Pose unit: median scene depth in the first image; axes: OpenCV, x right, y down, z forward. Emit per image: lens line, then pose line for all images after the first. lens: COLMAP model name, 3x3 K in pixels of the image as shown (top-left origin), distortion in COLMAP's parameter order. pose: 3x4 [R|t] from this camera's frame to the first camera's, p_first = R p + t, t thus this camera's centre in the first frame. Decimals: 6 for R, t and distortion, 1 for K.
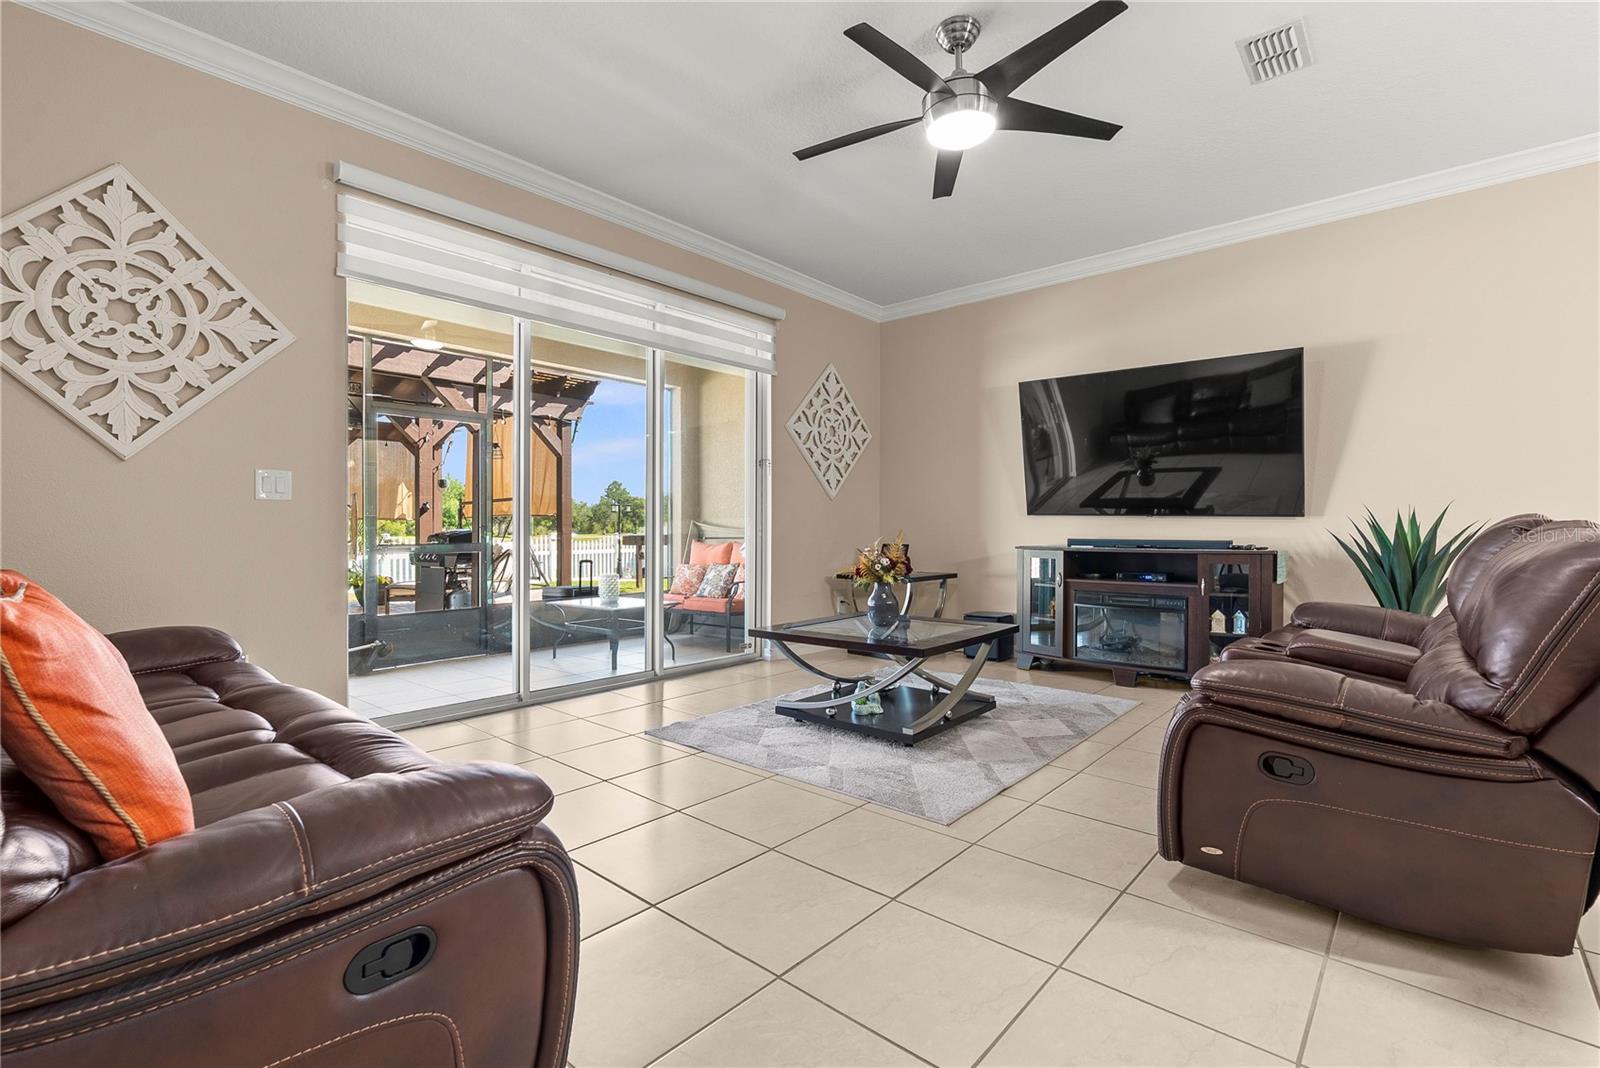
lens RADIAL K [[731.3, 0, 803.5], [0, 731.3, 529.5], [0, 0, 1]] dist [-0.002397, 0.000599]
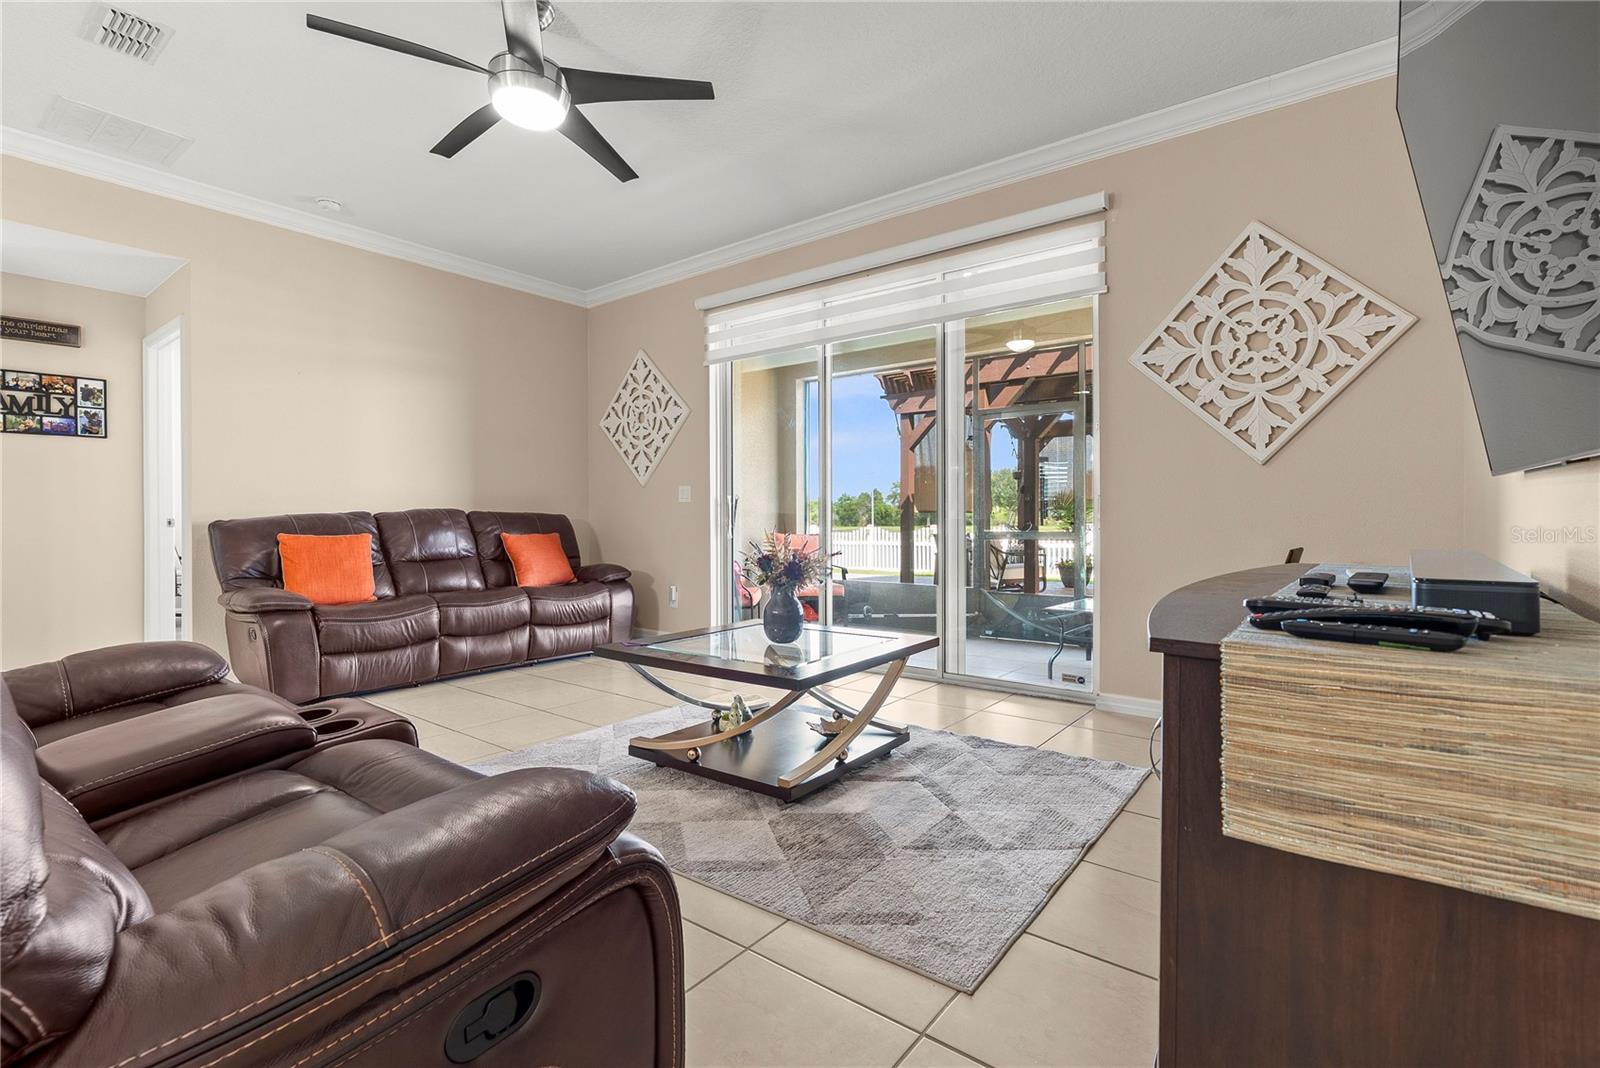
lens RADIAL K [[713.4, 0, 831.6], [0, 713.4, 521.1], [0, 0, 1]] dist [0.000293, 0.000180]
pose [[0.082120, -0.001642, -0.996621, 0.748513], [-0.002403, 0.999995, -0.001845, 0.005143], [0.996620, 0.002546, 0.082116, 0.861203]]
